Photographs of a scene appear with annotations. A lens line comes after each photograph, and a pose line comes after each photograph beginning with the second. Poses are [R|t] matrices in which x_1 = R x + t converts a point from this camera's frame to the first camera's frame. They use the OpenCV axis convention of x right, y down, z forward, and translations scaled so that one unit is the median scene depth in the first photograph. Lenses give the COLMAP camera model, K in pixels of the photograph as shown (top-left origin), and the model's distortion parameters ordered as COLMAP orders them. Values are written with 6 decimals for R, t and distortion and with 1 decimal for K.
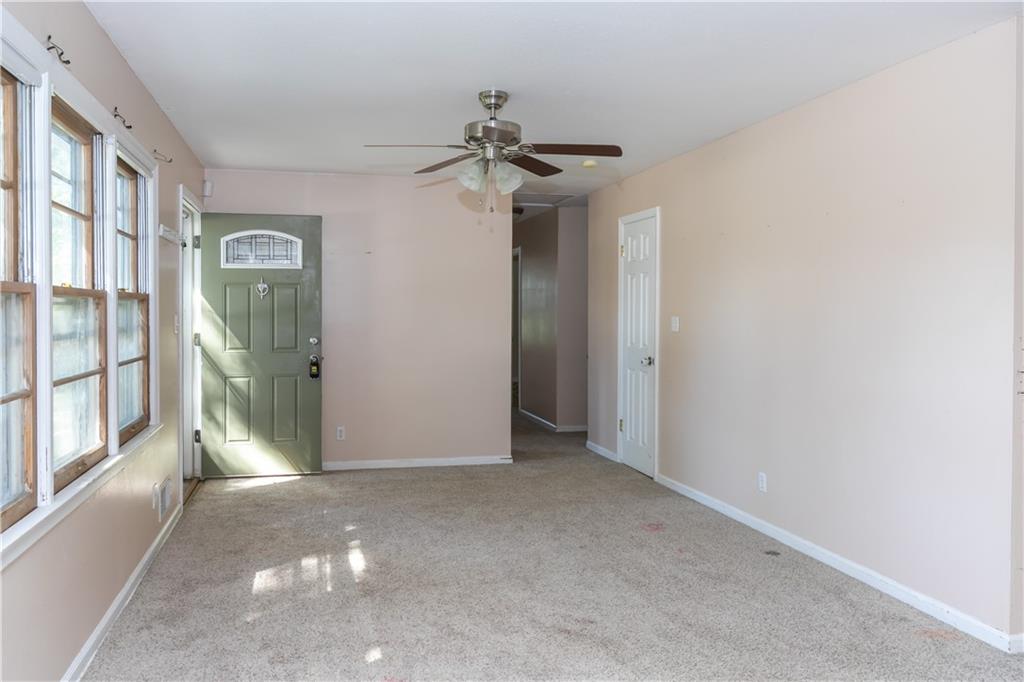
lens RADIAL K [[757.9, 0, 510.9], [0, 757.9, 320.6], [0, 0, 1]] dist [0.007888, 0.002354]
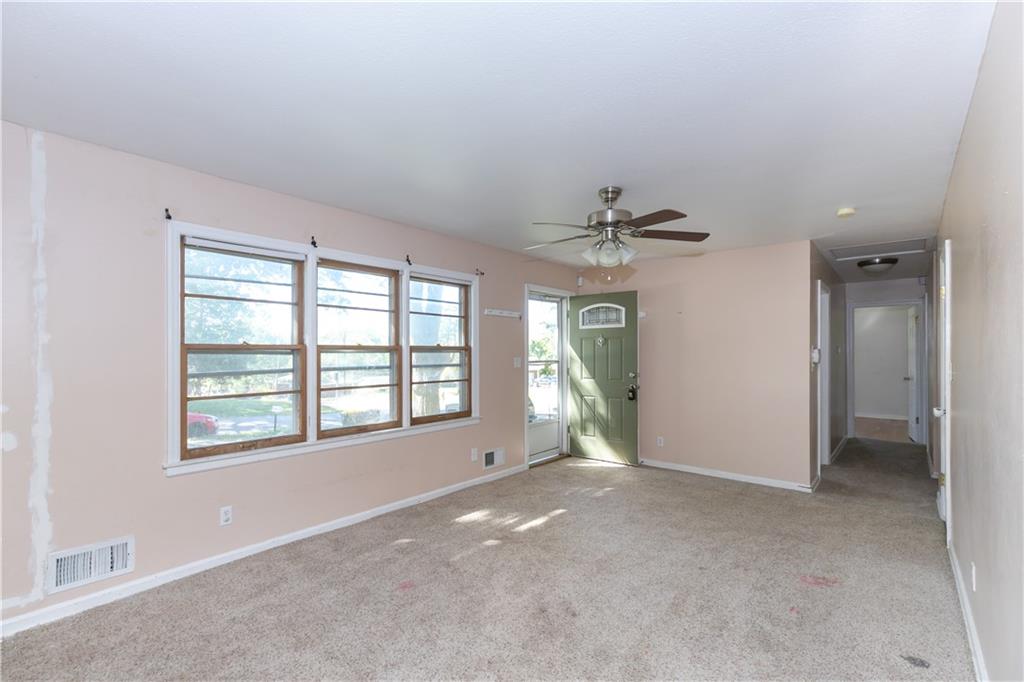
lens RADIAL K [[488.1, 0, 511.5], [0, 488.1, 350.3], [0, 0, 1]] dist [0.019519, -0.000303]
pose [[0.593139, -0.003692, -0.805091, 0.382510], [-0.012079, 0.999836, -0.013484, -0.006791], [0.805009, 0.017723, 0.592998, 0.253507]]
